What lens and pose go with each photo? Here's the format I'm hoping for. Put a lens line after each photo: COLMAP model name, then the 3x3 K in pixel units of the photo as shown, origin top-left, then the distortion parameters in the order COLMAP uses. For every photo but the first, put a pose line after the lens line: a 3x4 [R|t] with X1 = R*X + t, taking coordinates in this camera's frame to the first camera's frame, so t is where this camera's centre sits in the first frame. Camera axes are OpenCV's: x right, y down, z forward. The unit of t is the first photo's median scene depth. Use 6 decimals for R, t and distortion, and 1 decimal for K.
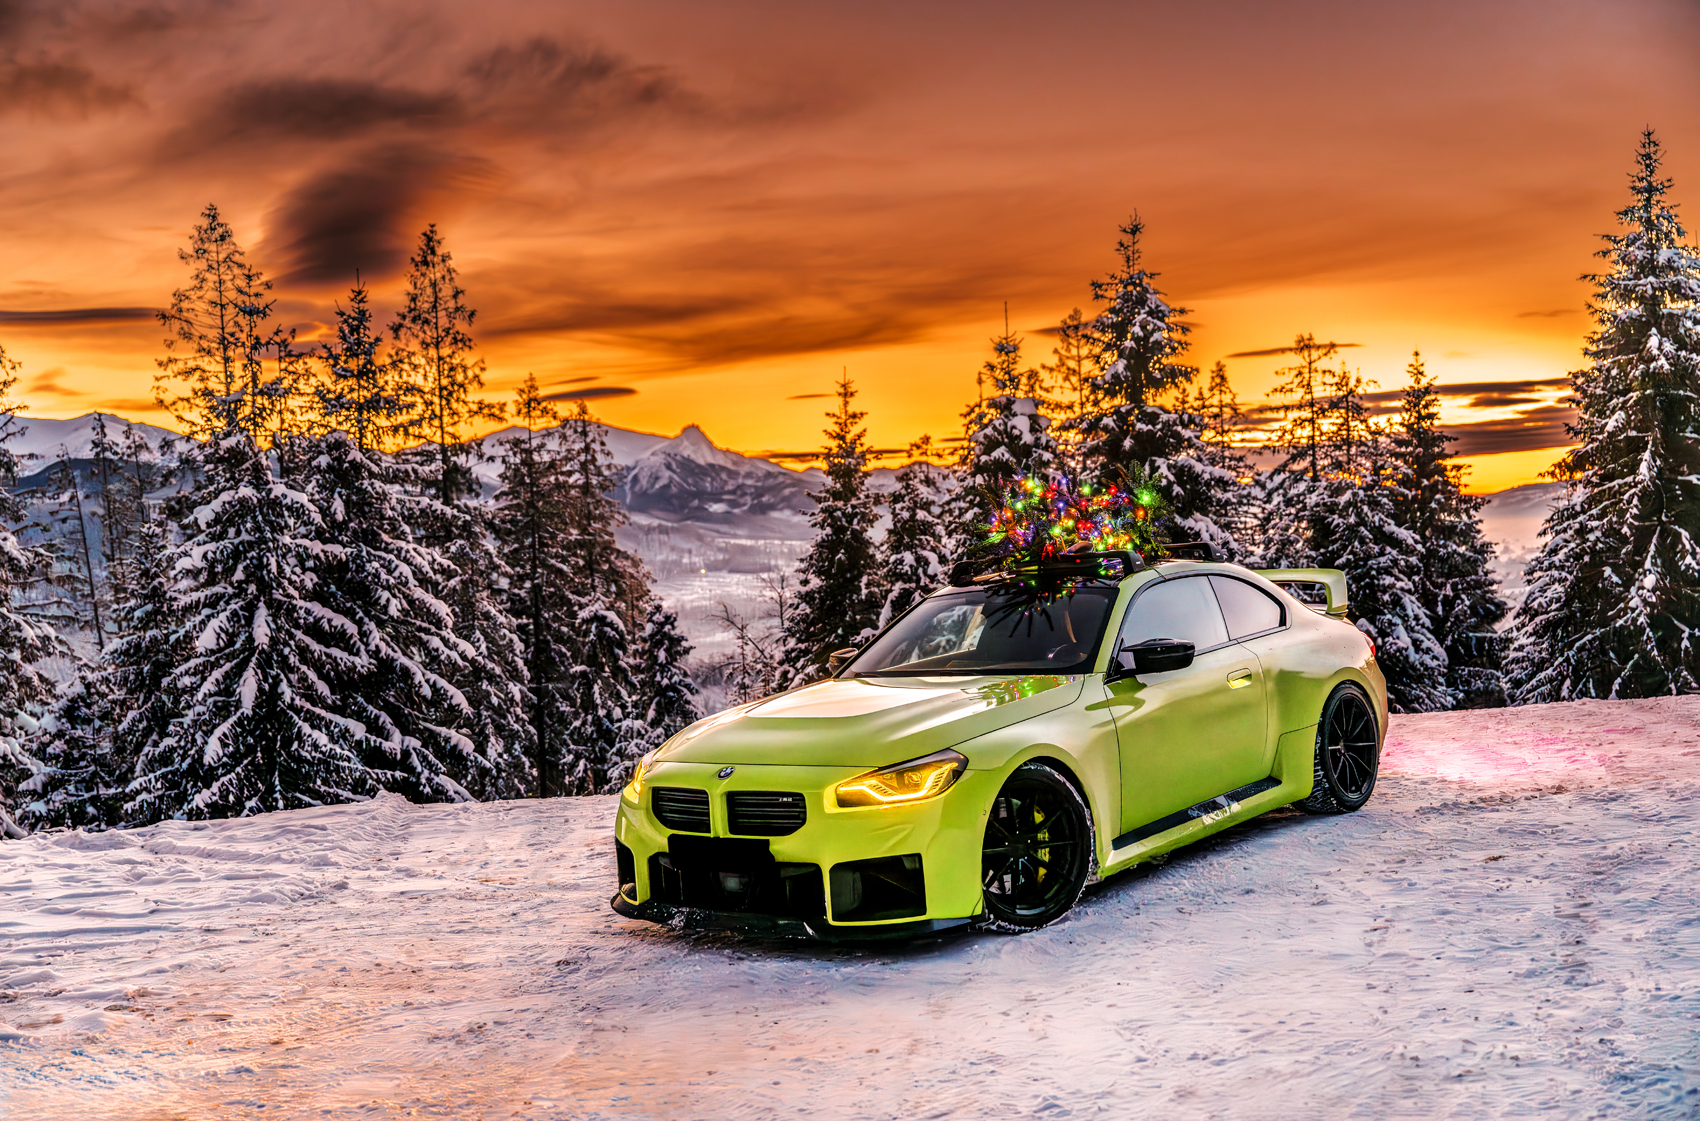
lens RADIAL K [[1782.1, 0, 845.6], [0, 1782.1, 564.1], [0, 0, 1]] dist [-0.000043, 0.000000]
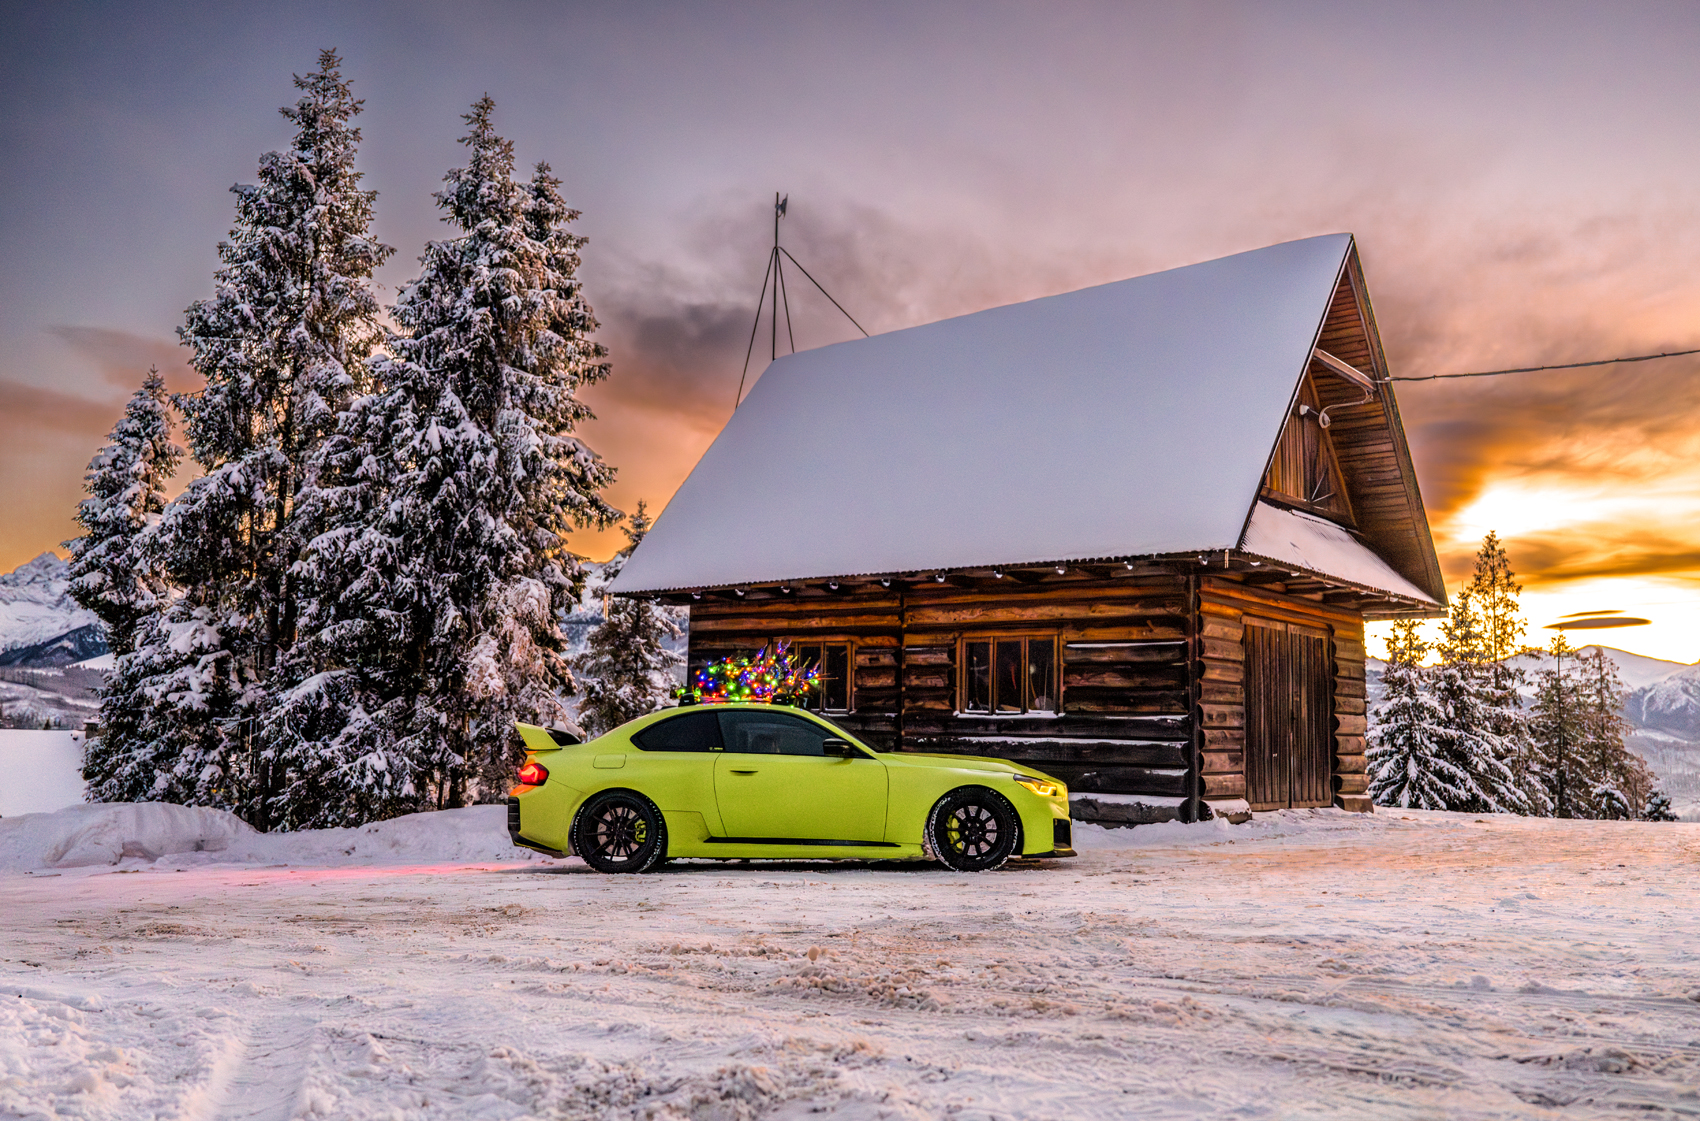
lens RADIAL K [[1420.9, 0, 830.1], [0, 1420.9, 550.7], [0, 0, 1]] dist [-0.011055, 0.020556]
pose [[0.799905, -0.003133, -0.600118, 0.049714], [-0.080273, 0.990442, -0.112167, 0.012165], [0.594734, 0.137896, 0.792008, -0.329746]]
